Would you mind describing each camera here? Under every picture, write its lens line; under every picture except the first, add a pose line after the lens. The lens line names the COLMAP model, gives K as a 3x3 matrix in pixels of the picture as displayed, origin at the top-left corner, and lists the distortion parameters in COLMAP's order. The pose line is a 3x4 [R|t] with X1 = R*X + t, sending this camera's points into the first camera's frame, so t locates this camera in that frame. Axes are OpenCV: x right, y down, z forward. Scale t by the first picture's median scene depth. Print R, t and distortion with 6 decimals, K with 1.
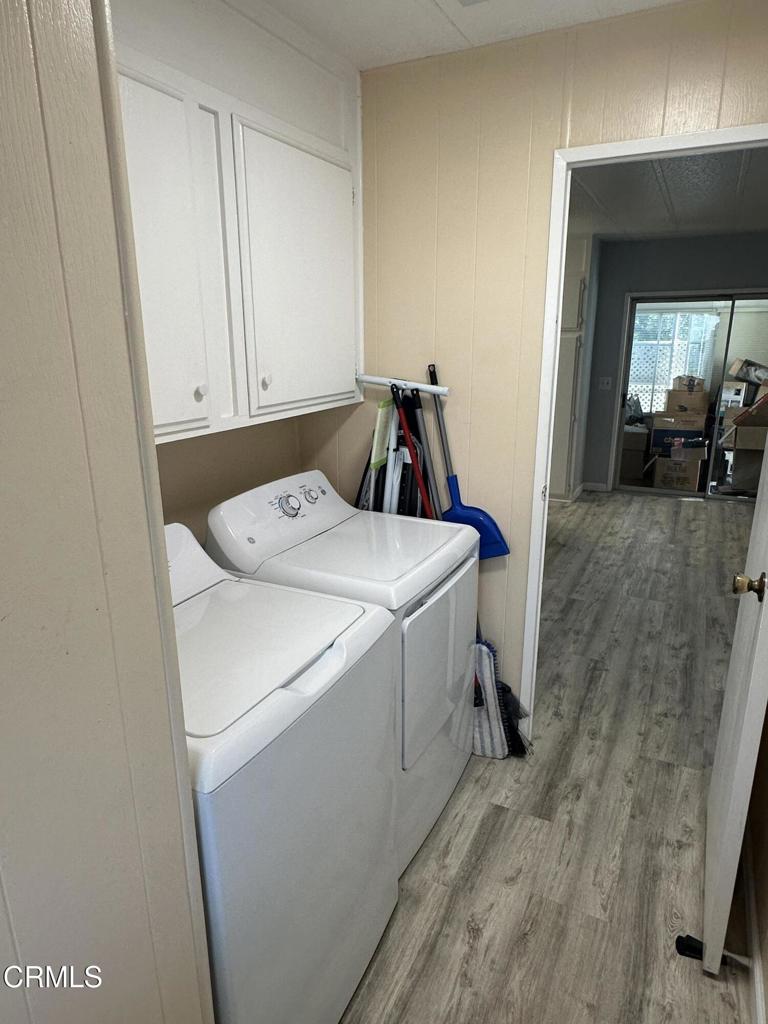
lens RADIAL K [[627.9, 0, 383.4], [0, 627.9, 513.1], [0, 0, 1]] dist [-0.016268, 0.003369]
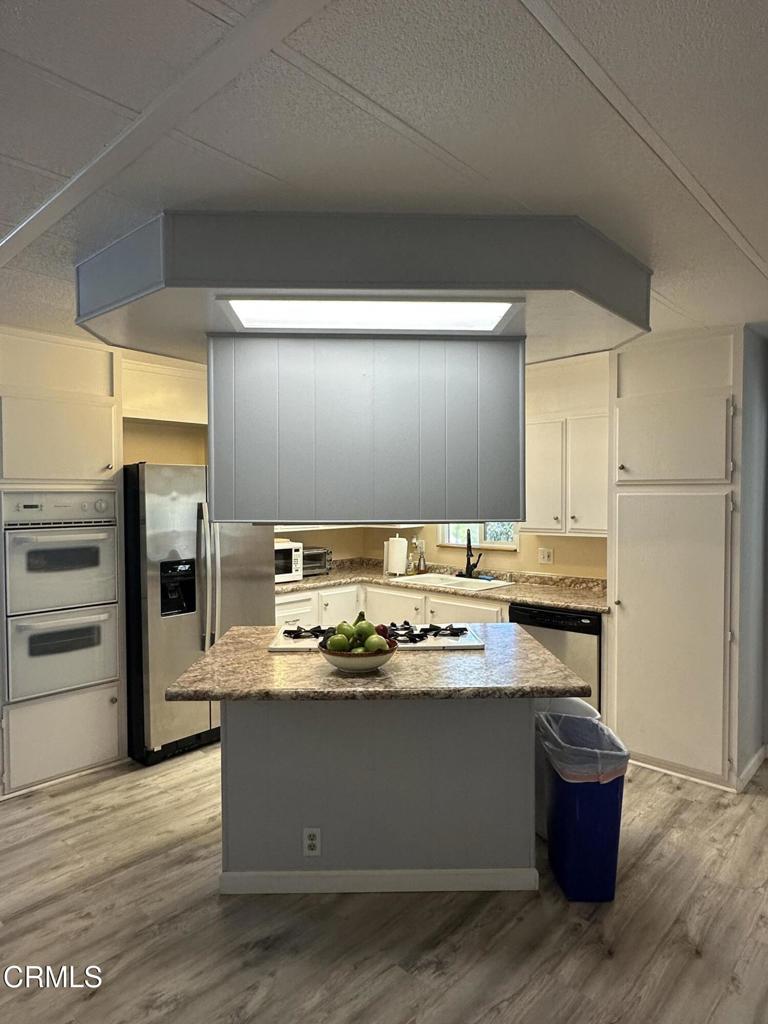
lens RADIAL K [[627.9, 0, 381.0], [0, 627.9, 510.6], [0, 0, 1]] dist [-0.016268, 0.003369]
pose [[0.961517, 0.008423, -0.274616, 0.164235], [-0.075795, 0.968874, -0.235665, -0.110350], [0.264083, 0.247410, 0.932228, 0.393840]]
